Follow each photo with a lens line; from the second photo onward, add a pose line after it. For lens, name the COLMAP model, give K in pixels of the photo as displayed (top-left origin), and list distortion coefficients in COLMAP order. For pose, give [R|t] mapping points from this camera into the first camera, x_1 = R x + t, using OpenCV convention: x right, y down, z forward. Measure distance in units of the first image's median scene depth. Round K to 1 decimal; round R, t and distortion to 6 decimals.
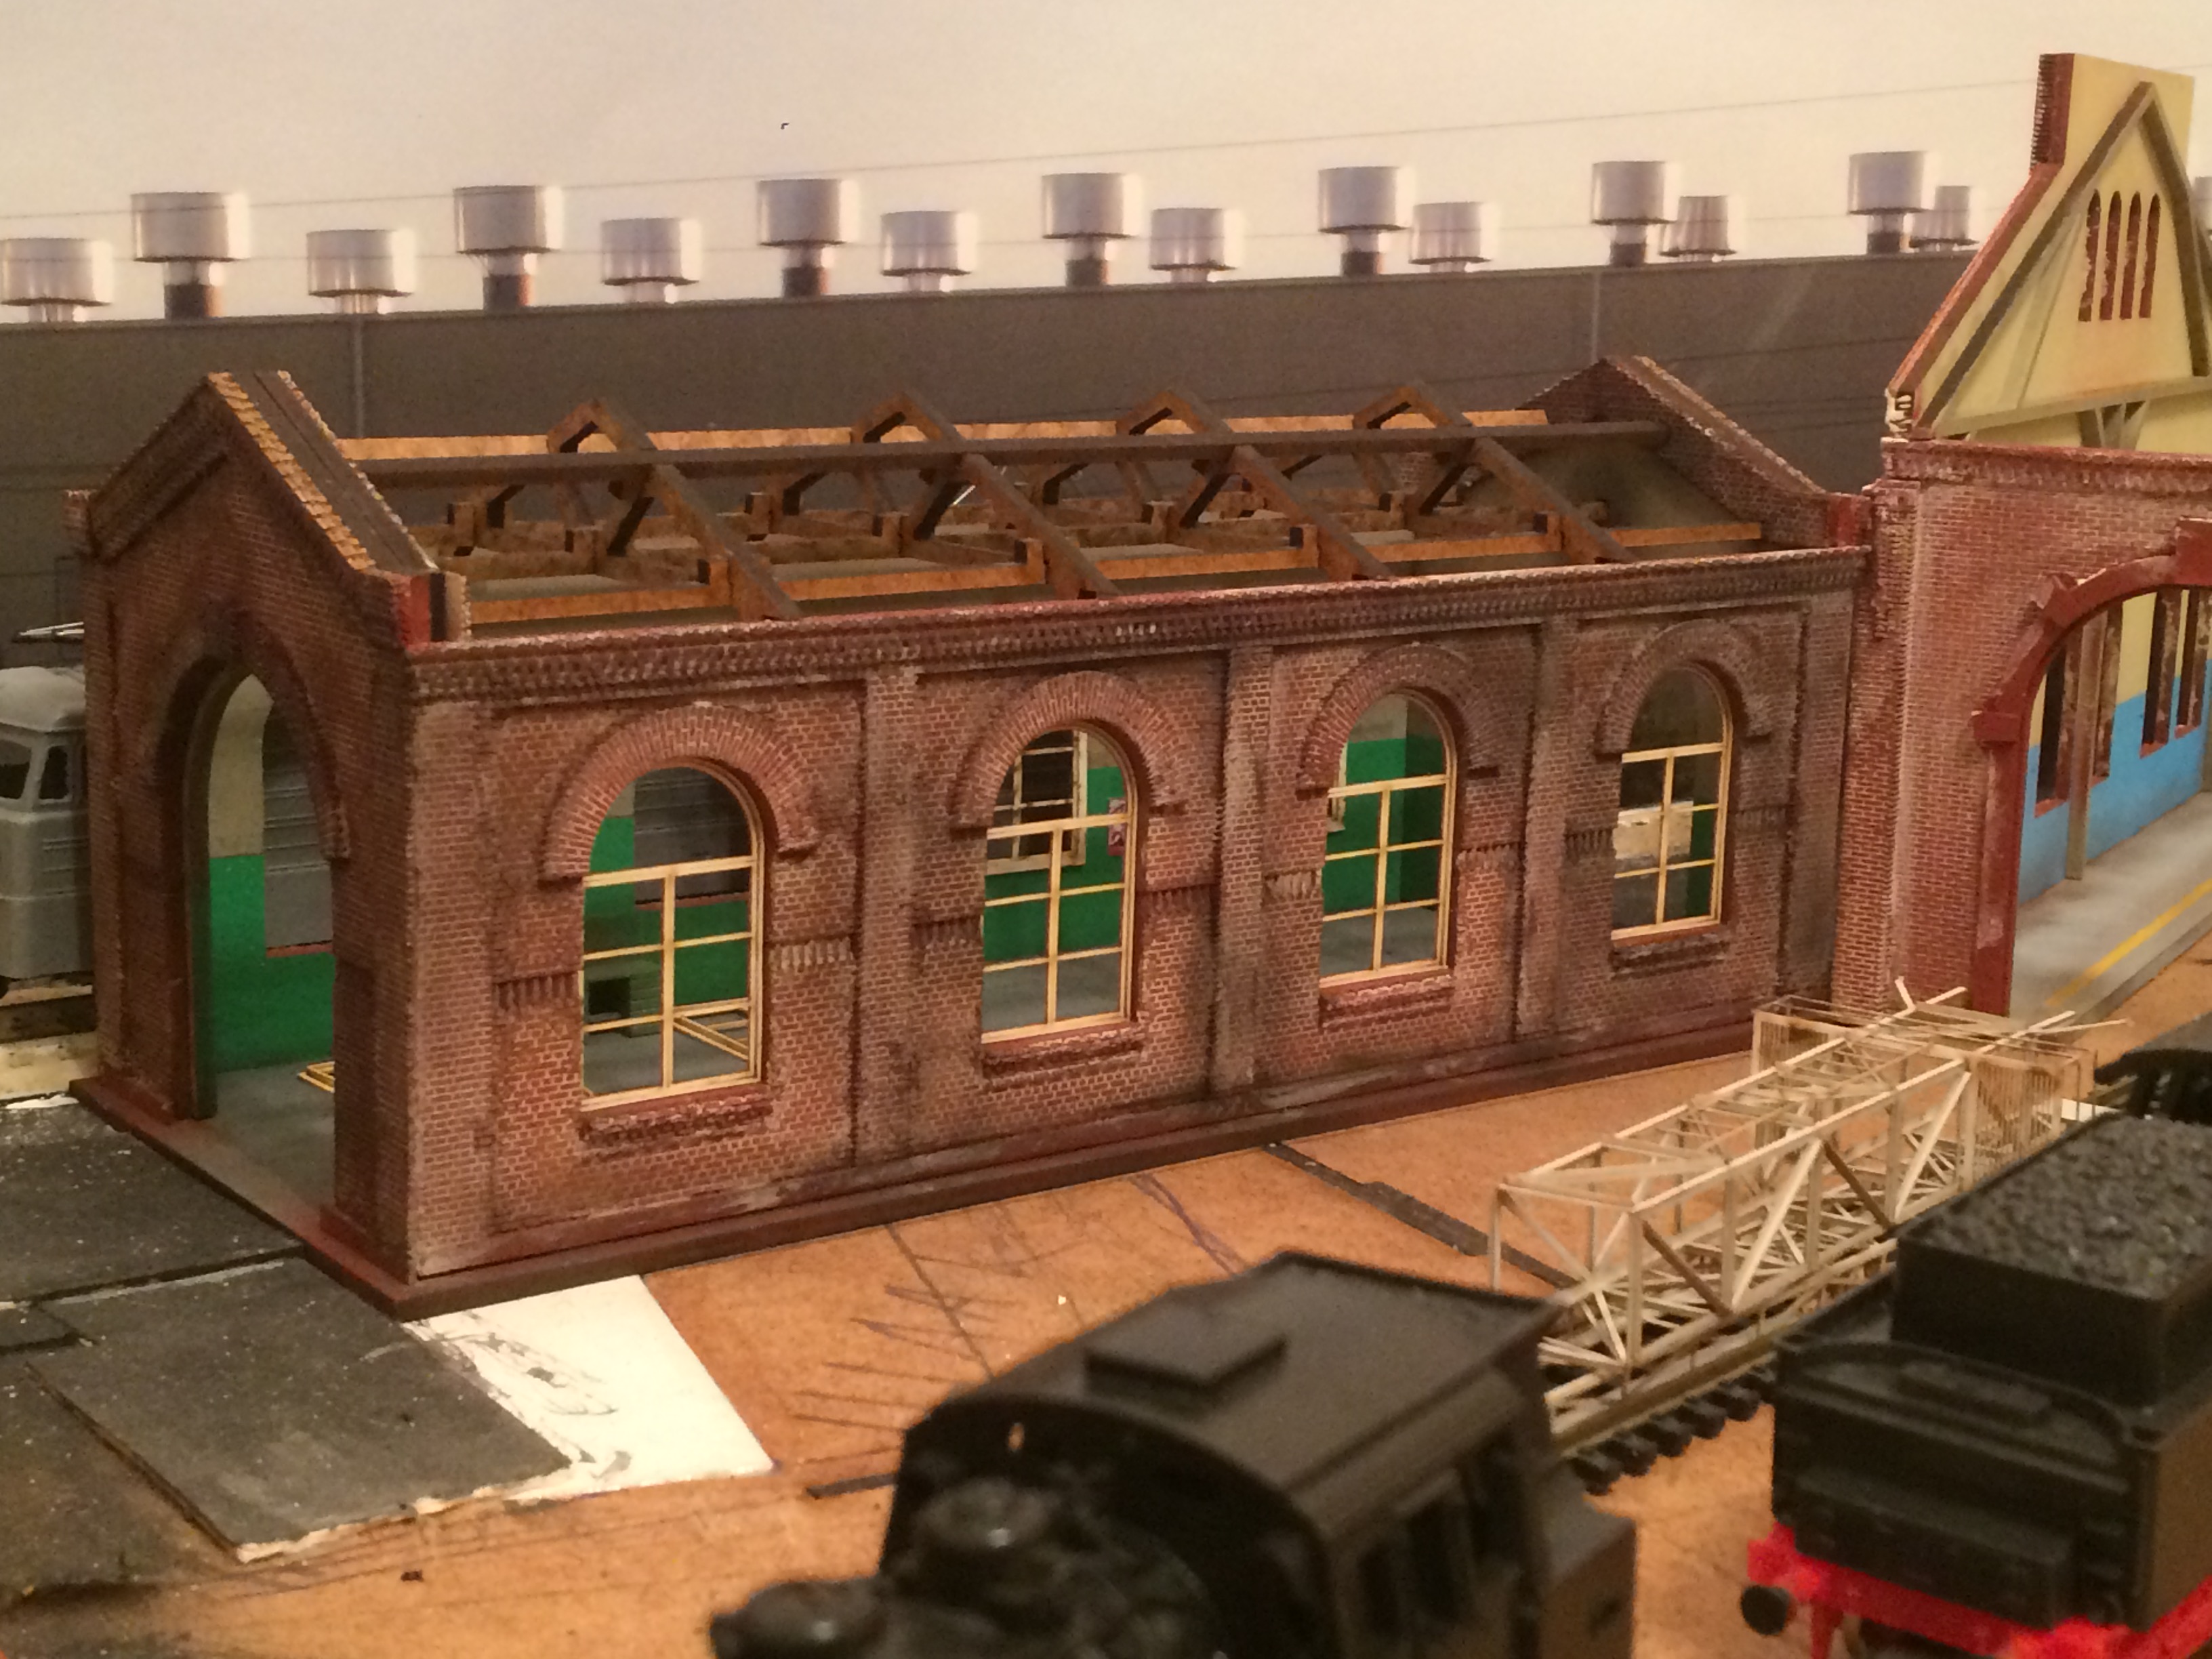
lens RADIAL K [[3226.5, 0, 1110.5], [0, 3226.5, 821.1], [0, 0, 1]] dist [0.108774, -0.204008]
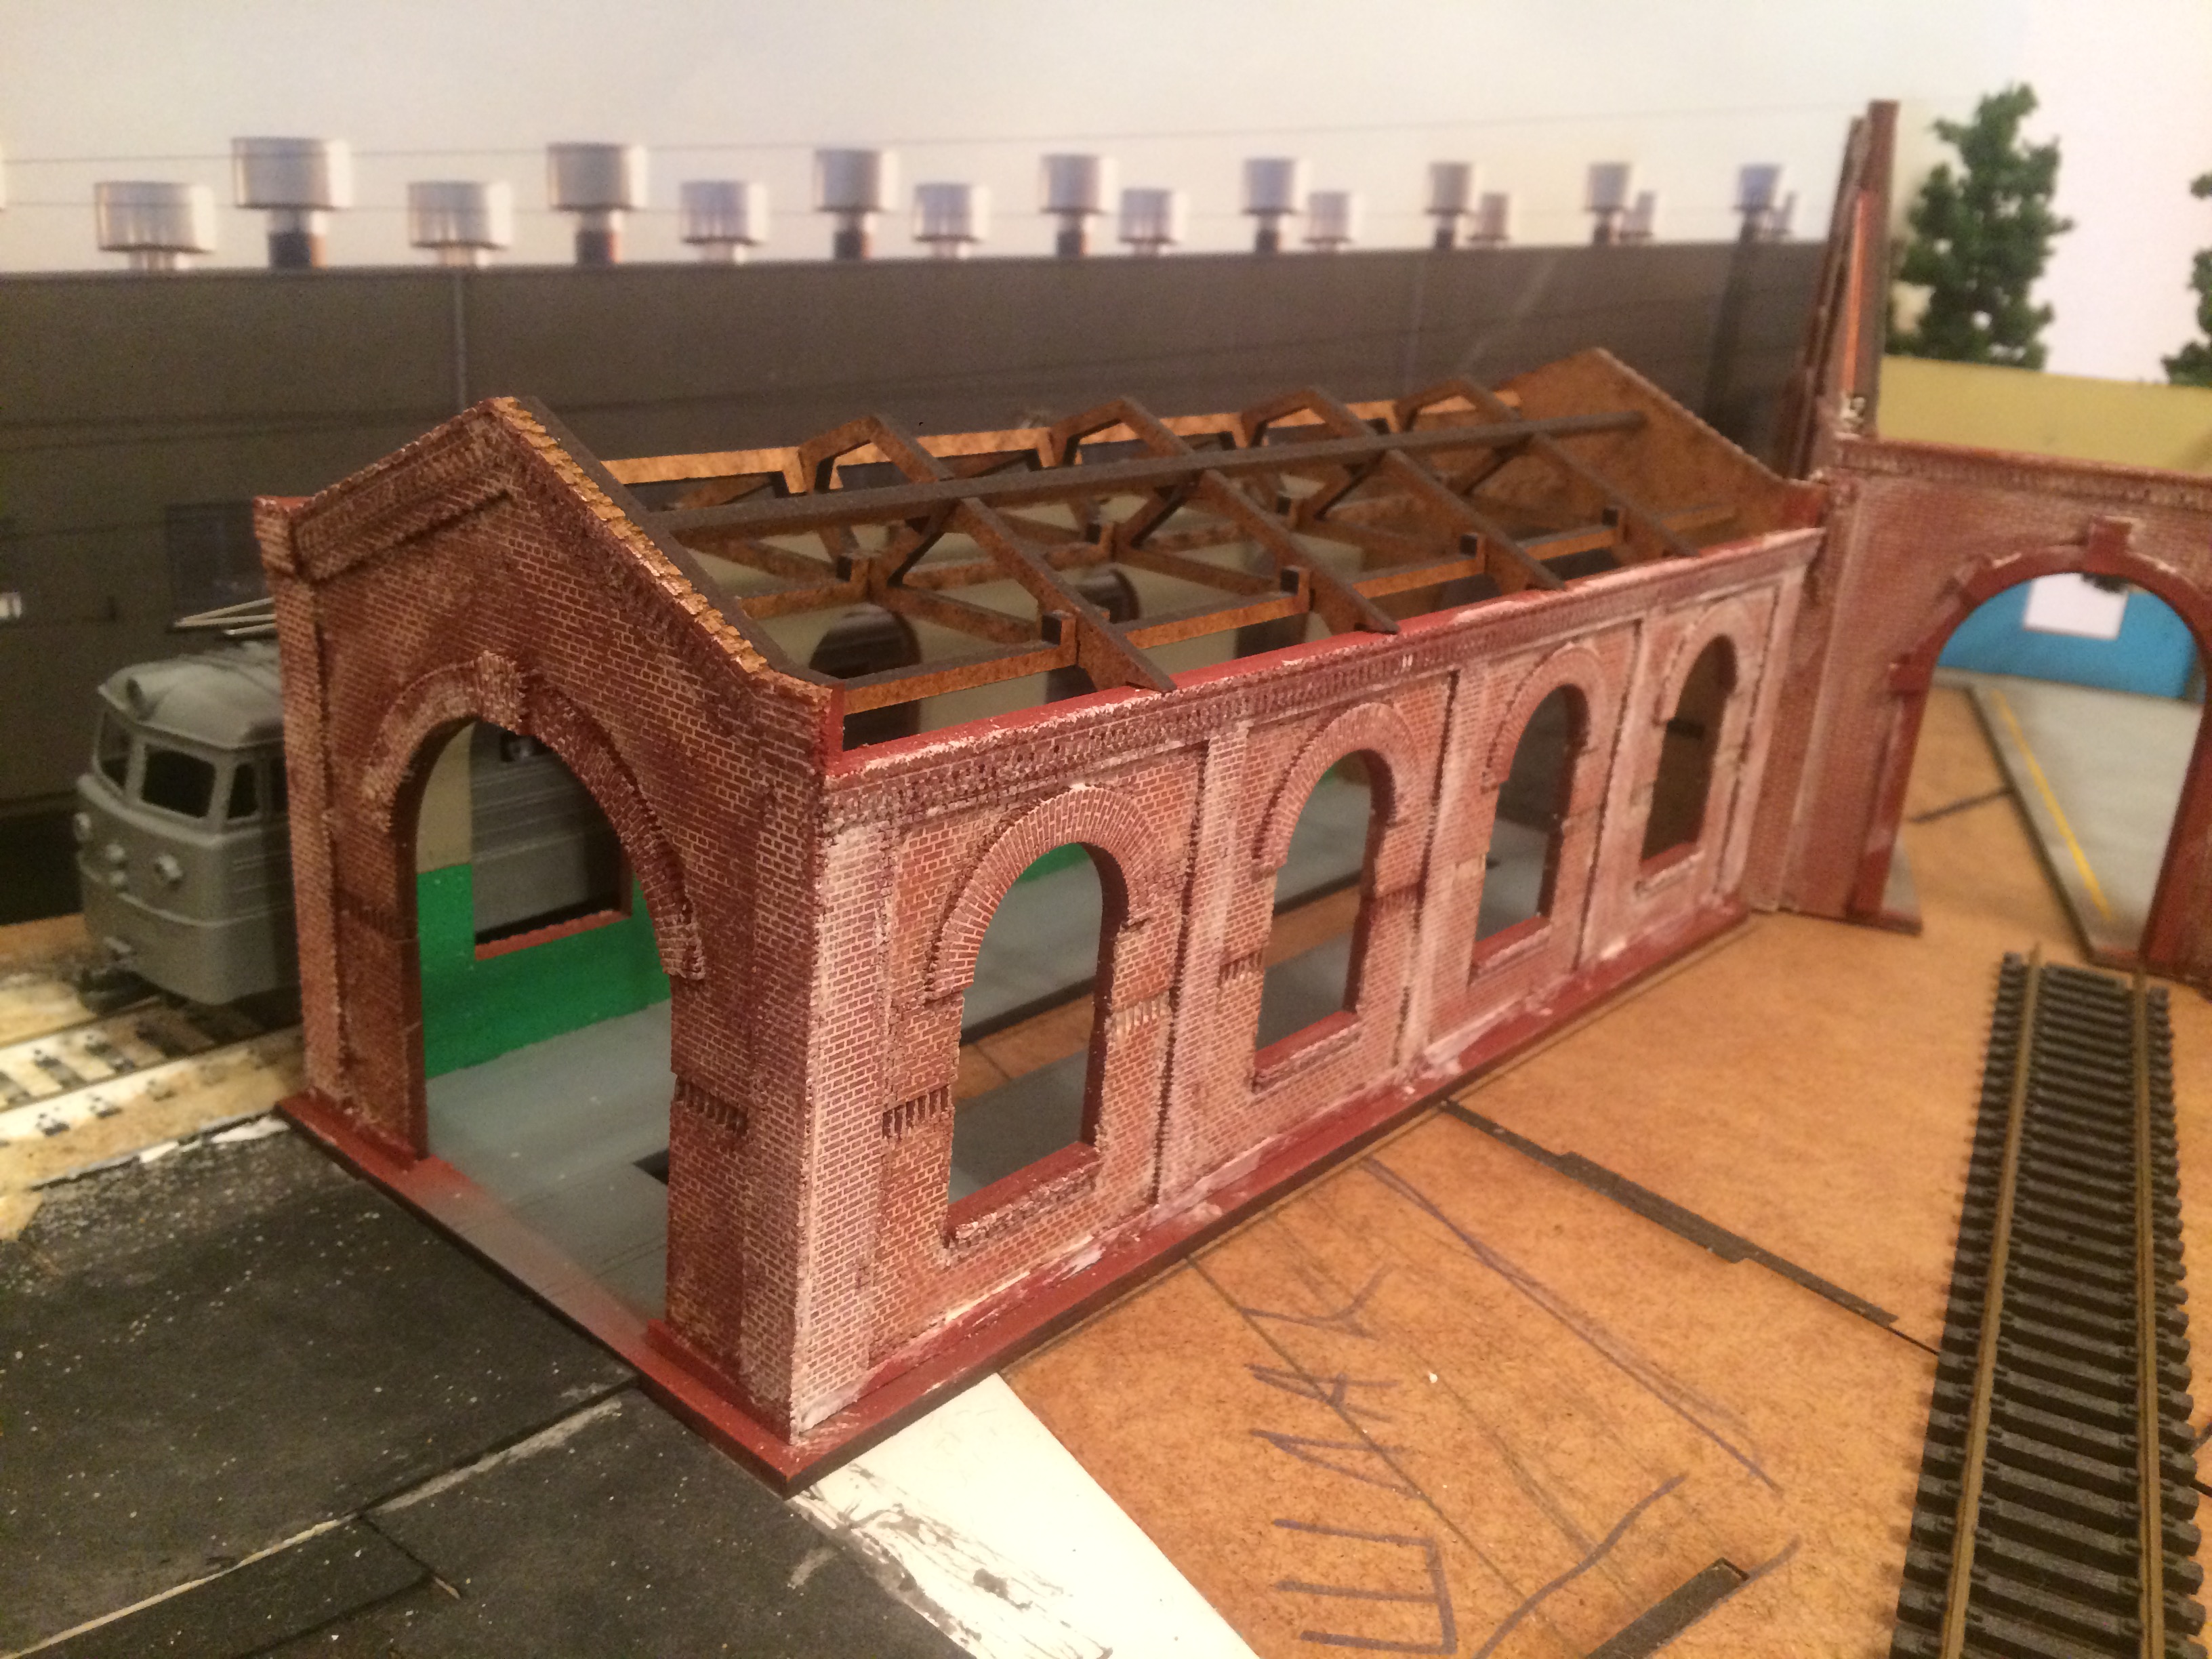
lens RADIAL K [[1876.0, 0, 1097.6], [0, 1876.0, 816.7], [0, 0, 1]] dist [0.128349, -0.247790]
pose [[0.975551, -0.022800, 0.218588, -0.209729], [-0.011075, 0.988240, 0.152506, -0.096271], [-0.219494, -0.151198, 0.963826, 0.427063]]
